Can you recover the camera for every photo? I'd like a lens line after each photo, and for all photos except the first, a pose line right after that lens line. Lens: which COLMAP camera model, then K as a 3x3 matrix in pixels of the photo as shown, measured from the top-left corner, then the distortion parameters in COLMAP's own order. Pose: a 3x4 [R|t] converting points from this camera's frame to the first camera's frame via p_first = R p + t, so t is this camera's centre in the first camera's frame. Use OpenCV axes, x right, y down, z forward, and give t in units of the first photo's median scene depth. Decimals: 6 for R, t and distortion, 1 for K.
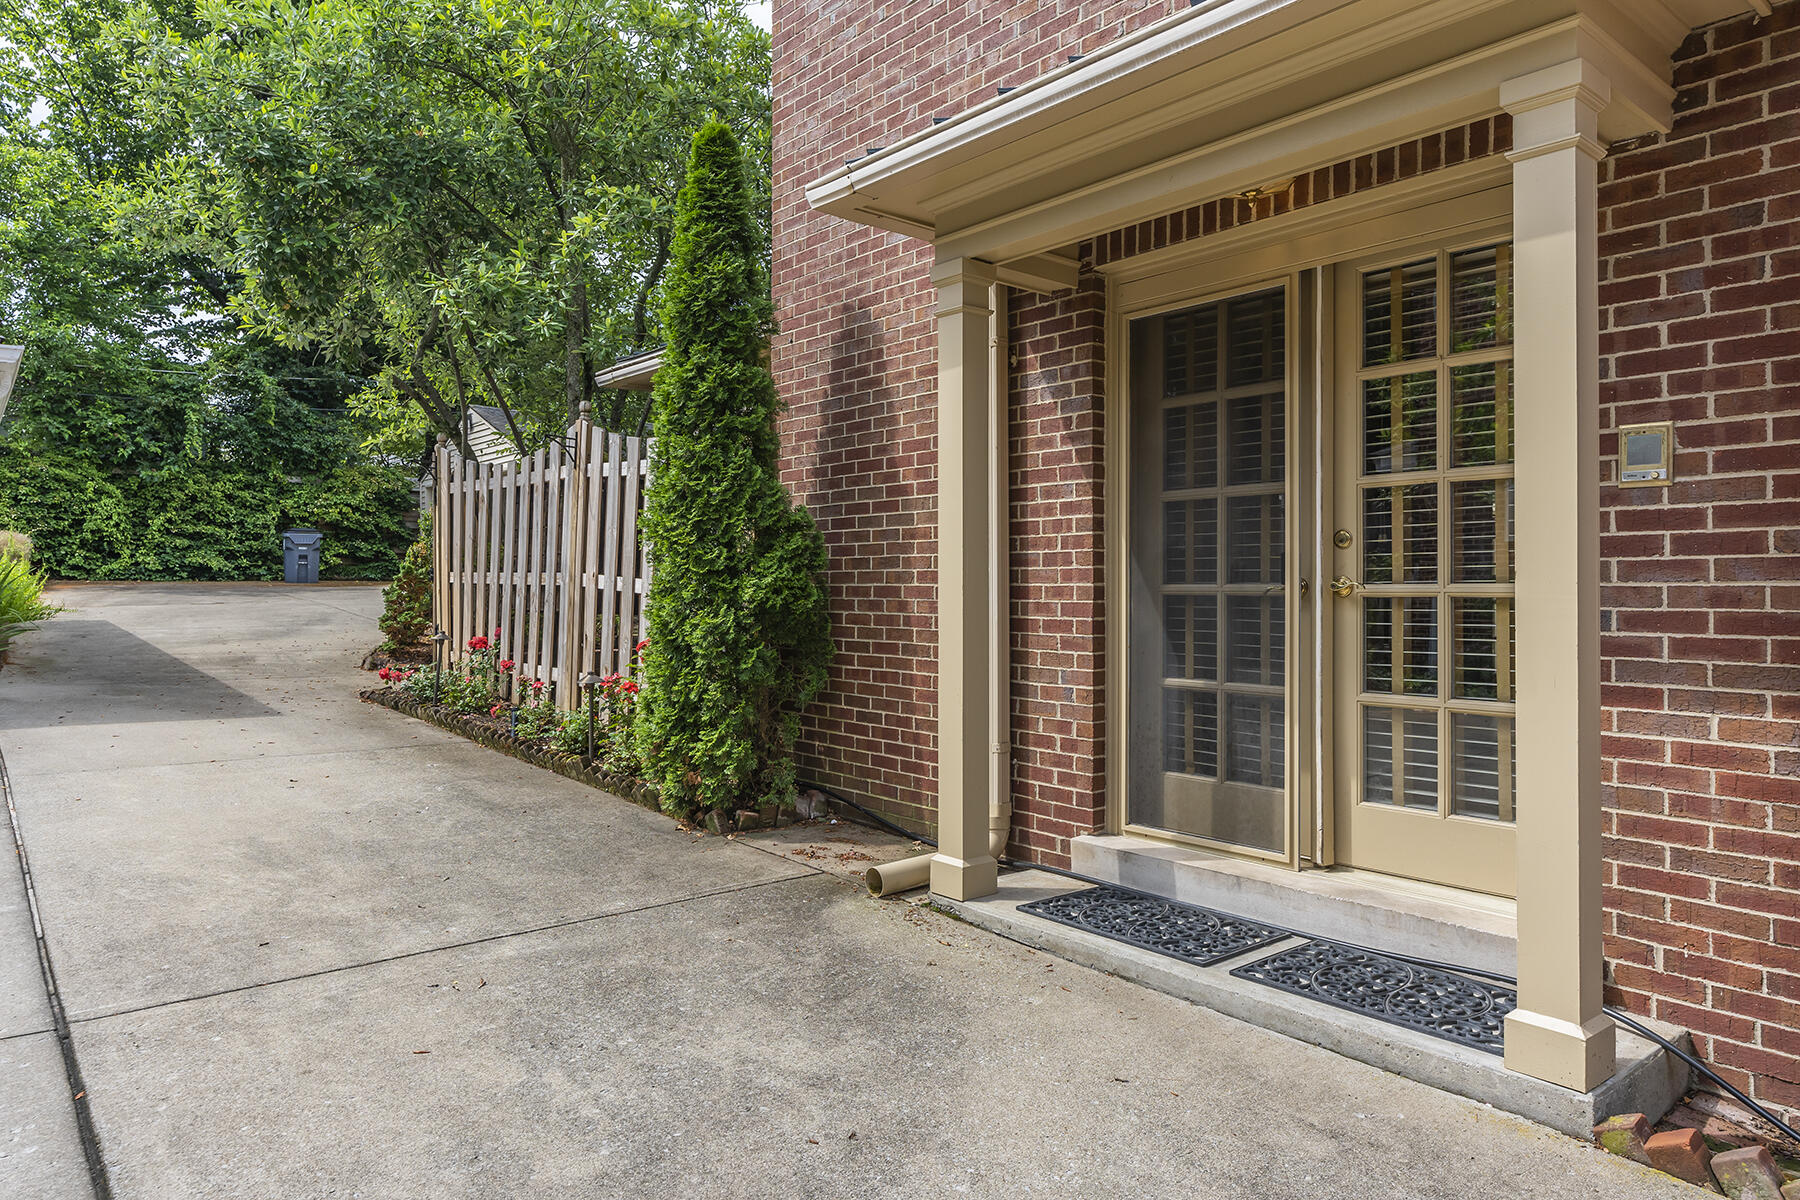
lens RADIAL K [[1144.0, 0, 899.6], [0, 1144.0, 594.1], [0, 0, 1]] dist [-0.001446, -0.001673]
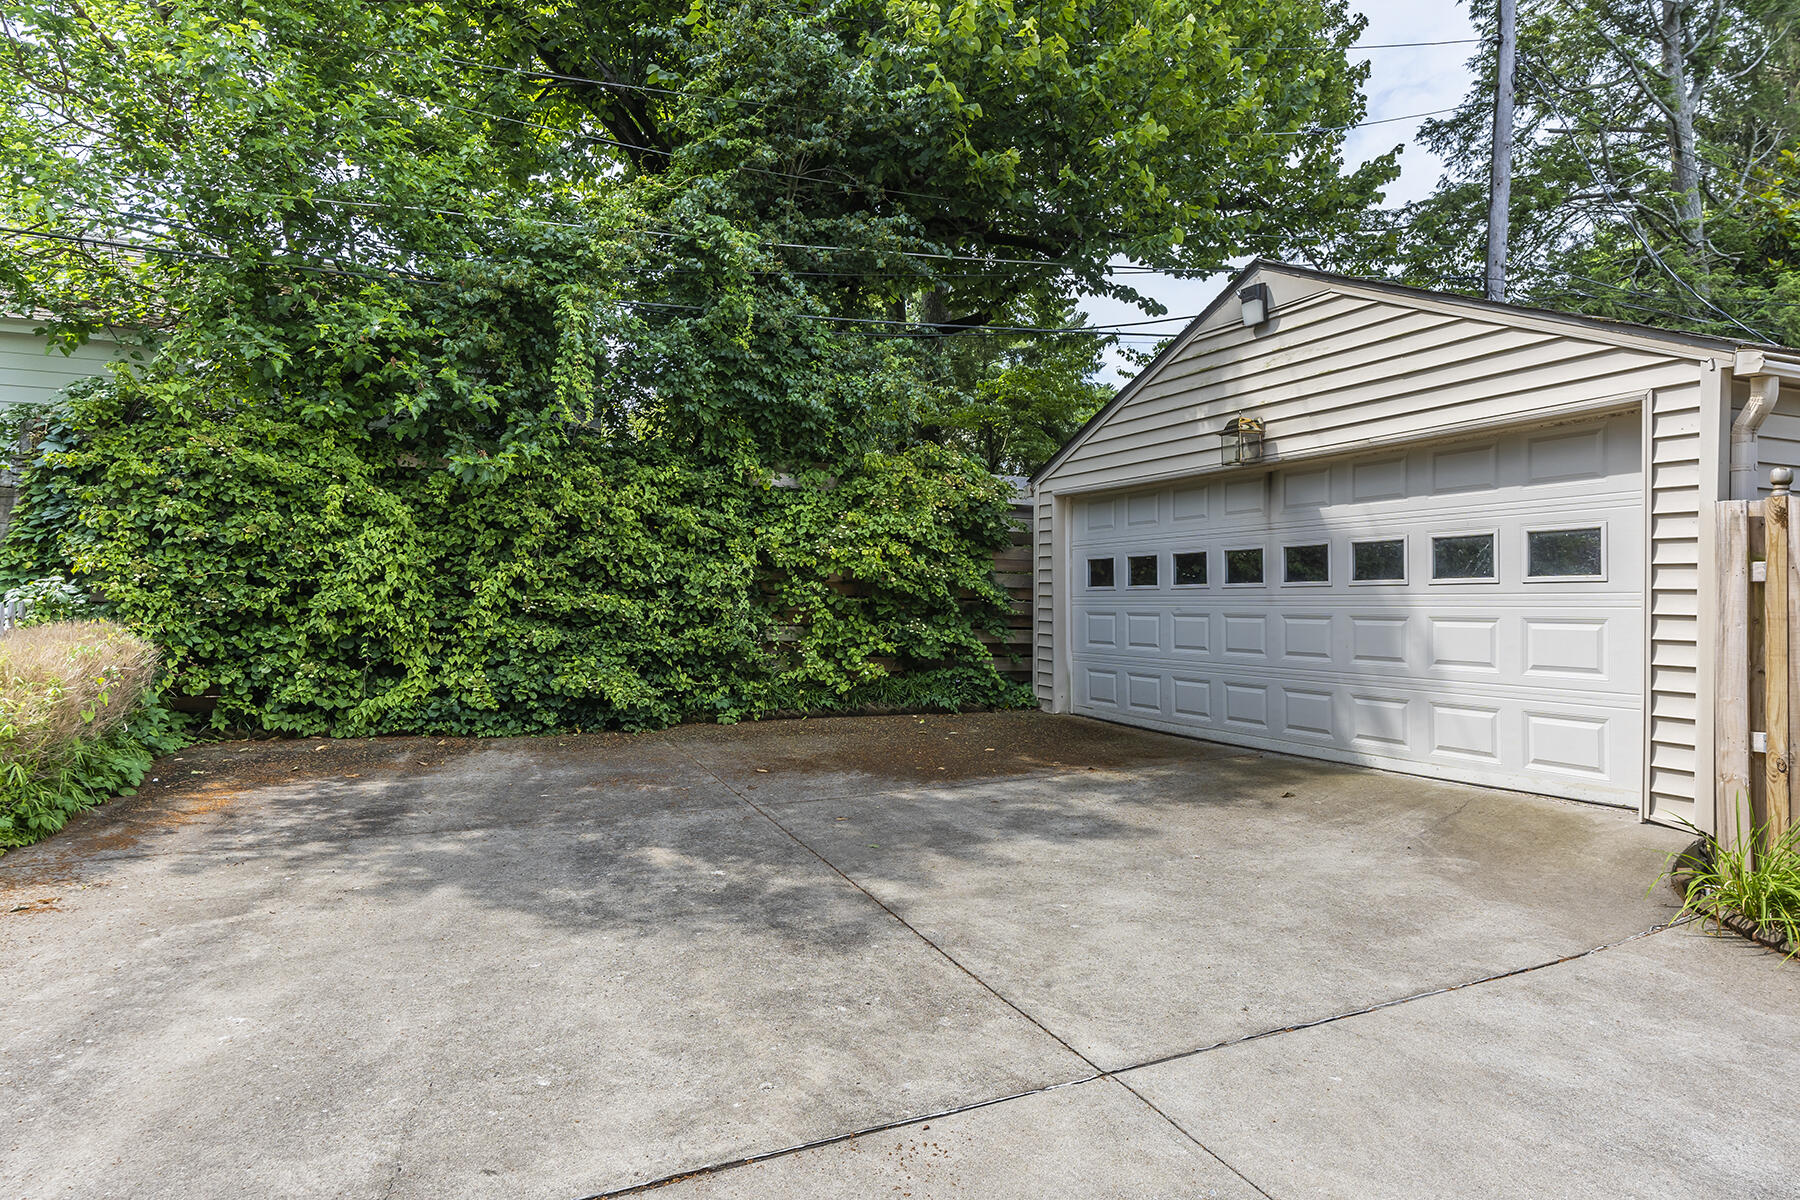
lens RADIAL K [[1019.1, 0, 898.5], [0, 1019.1, 596.7], [0, 0, 1]] dist [-0.008778, -0.001663]
pose [[0.967797, 0.005973, -0.251661, -0.418666], [-0.009134, 0.999893, -0.011395, -0.055942], [0.251566, 0.013327, 0.967748, 0.685940]]
